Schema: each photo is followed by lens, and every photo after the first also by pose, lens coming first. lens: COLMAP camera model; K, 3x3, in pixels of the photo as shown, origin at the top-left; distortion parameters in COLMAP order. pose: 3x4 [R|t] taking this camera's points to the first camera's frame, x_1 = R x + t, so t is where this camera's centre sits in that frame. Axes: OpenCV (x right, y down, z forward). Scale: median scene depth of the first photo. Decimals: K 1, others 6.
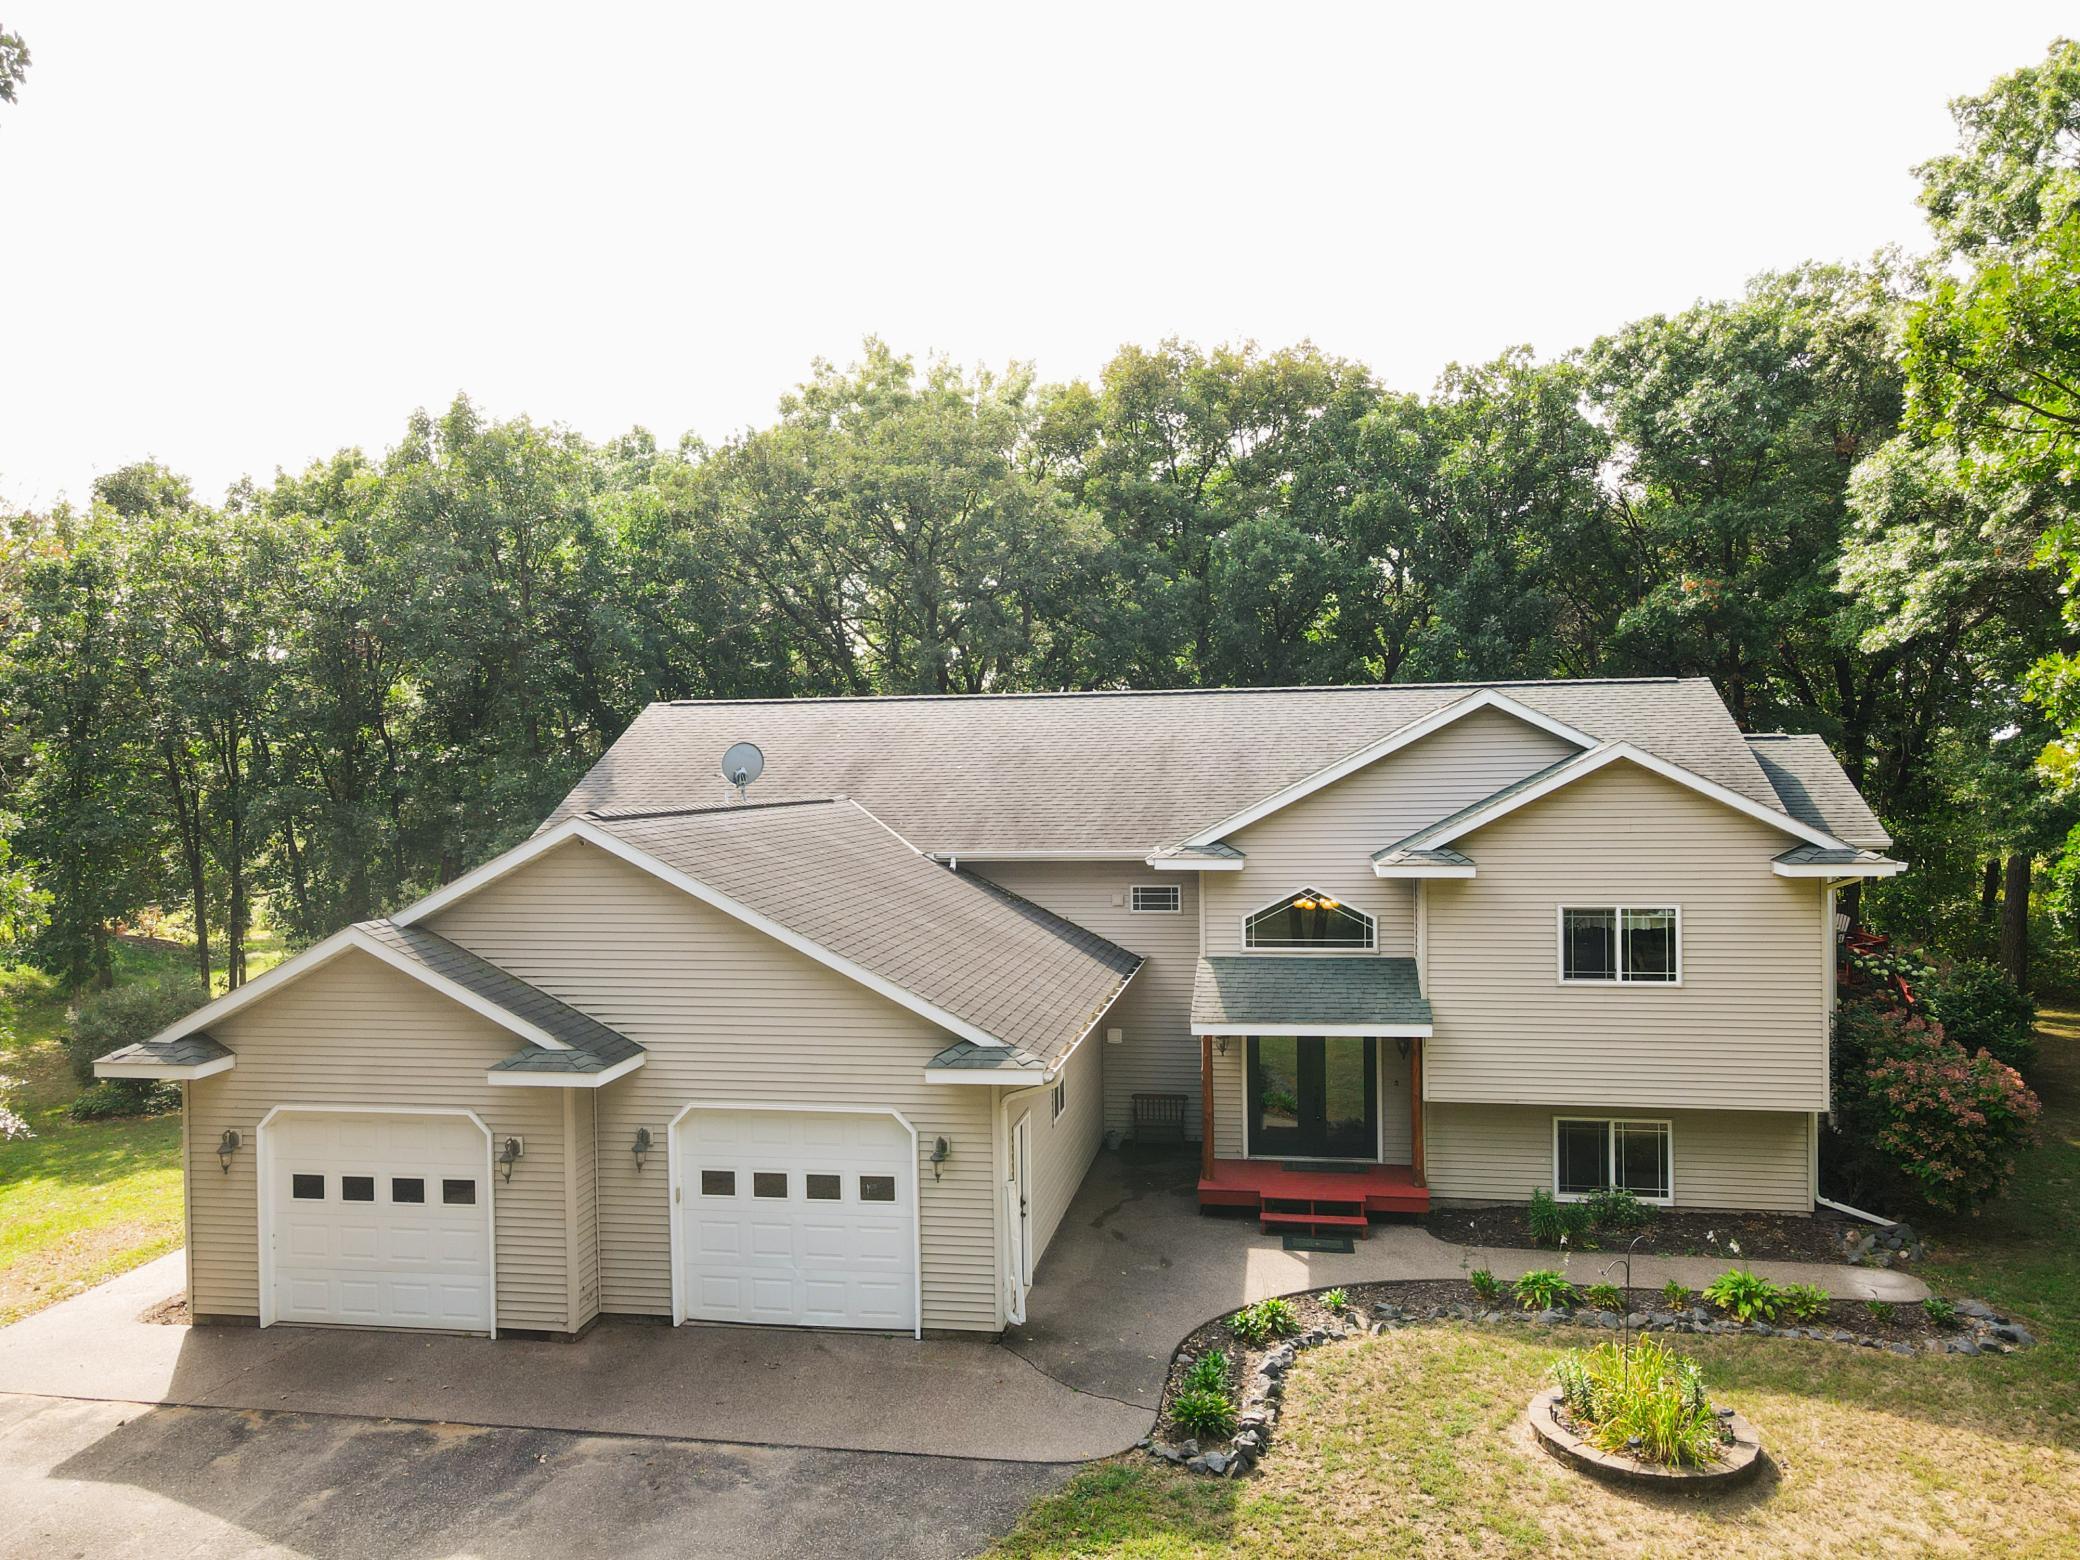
lens RADIAL K [[1513.5, 0, 1034.0], [0, 1513.5, 785.8], [0, 0, 1]] dist [0.005649, 0.002737]
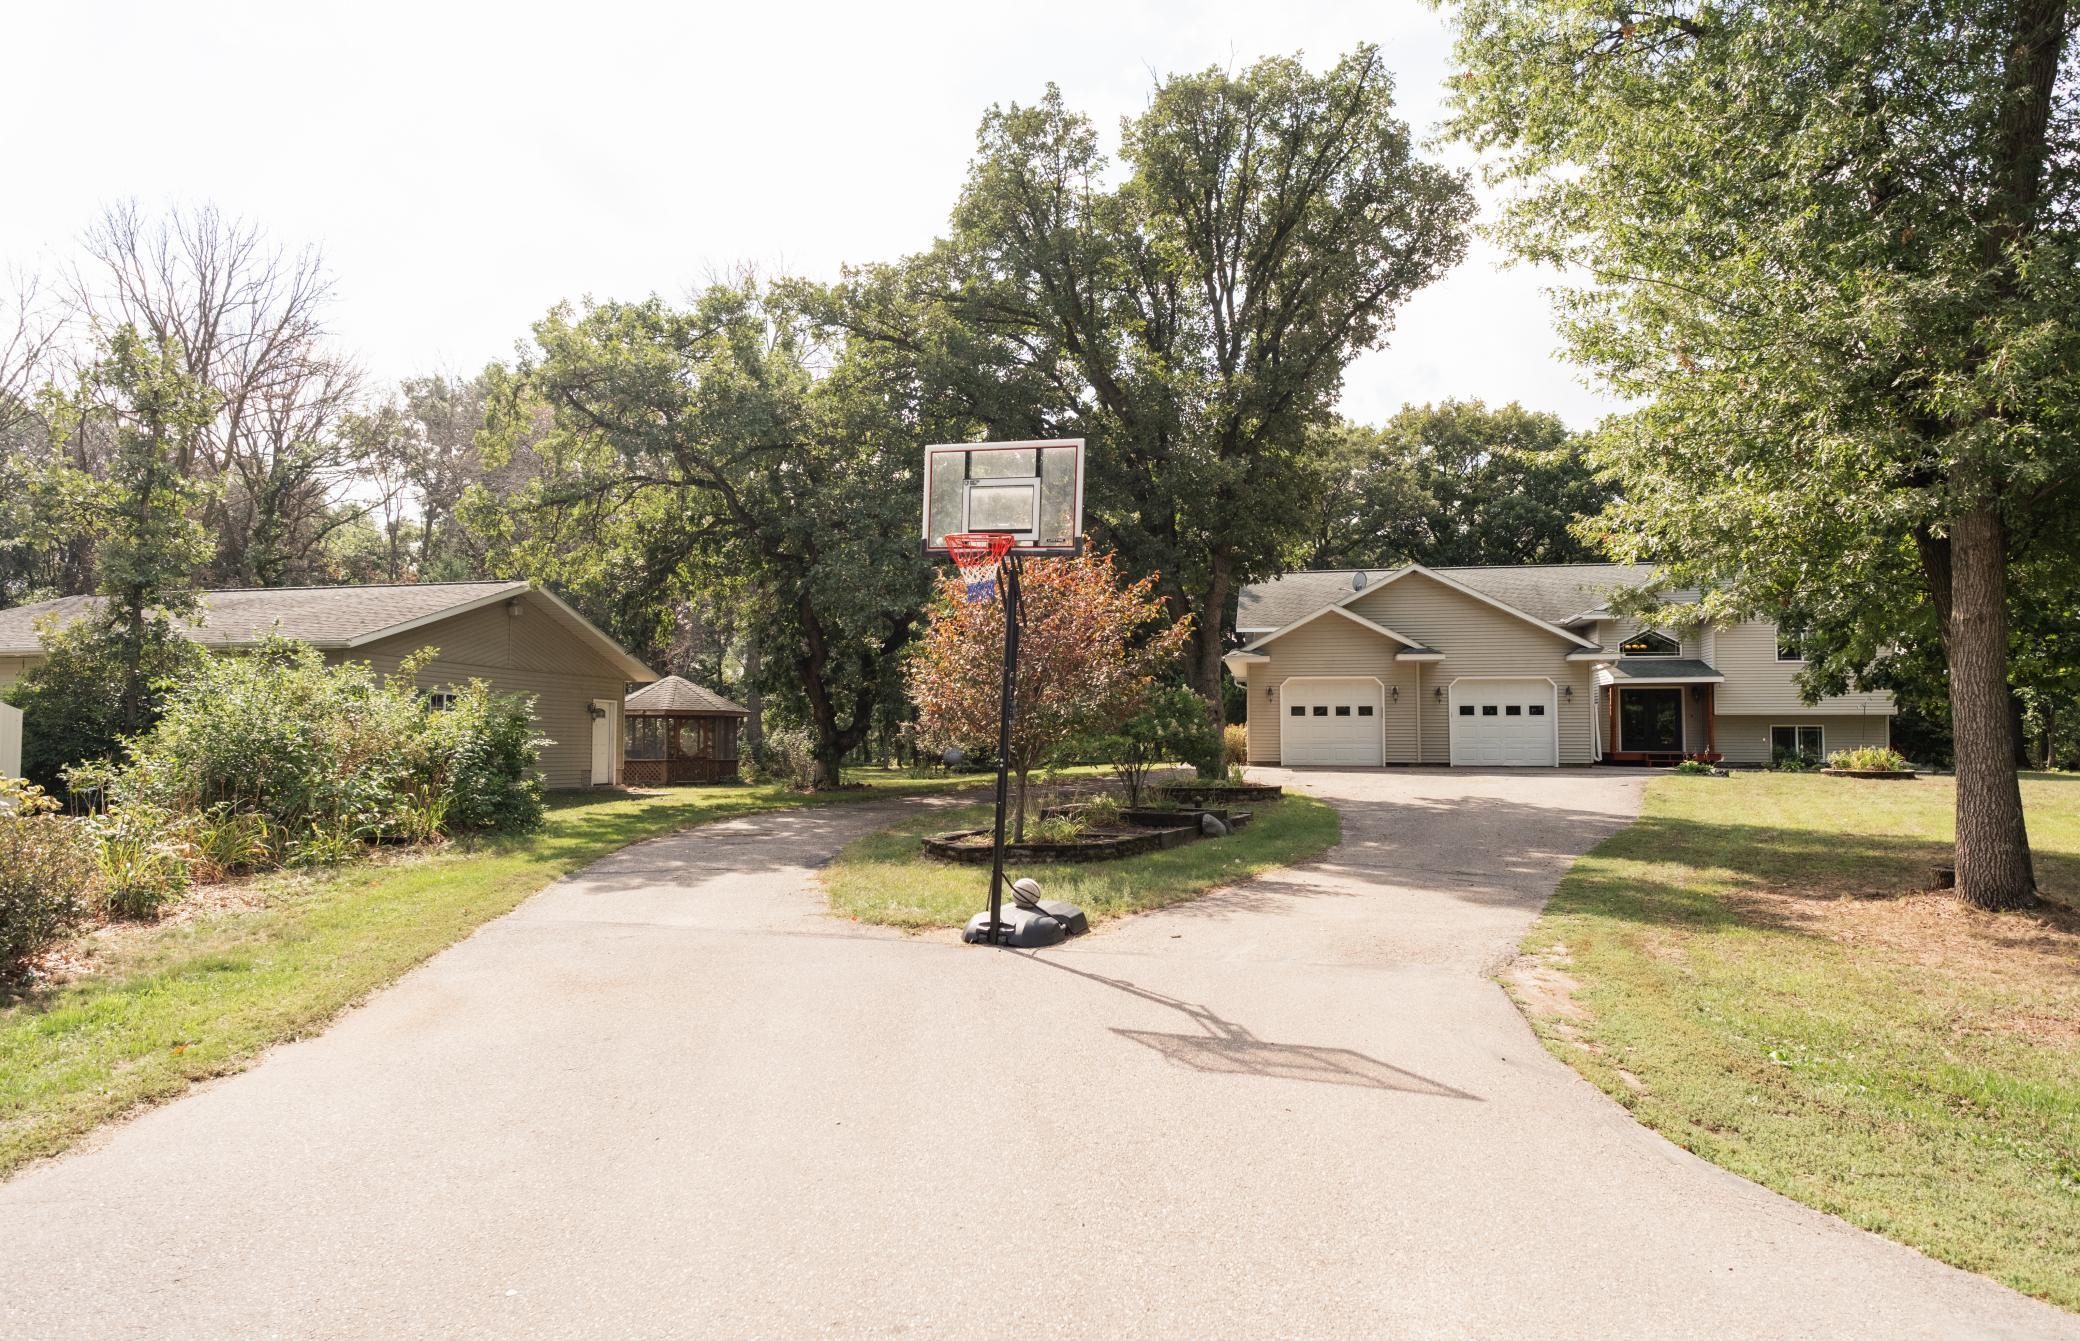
lens RADIAL K [[1188.3, 0, 1032.9], [0, 1188.3, 688.5], [0, 0, 1]] dist [-0.003796, -0.002128]
pose [[0.999832, 0.016604, -0.007747, -0.711242], [-0.017114, 0.997324, -0.071080, 0.295874], [0.006546, 0.071201, 0.997441, -0.742926]]
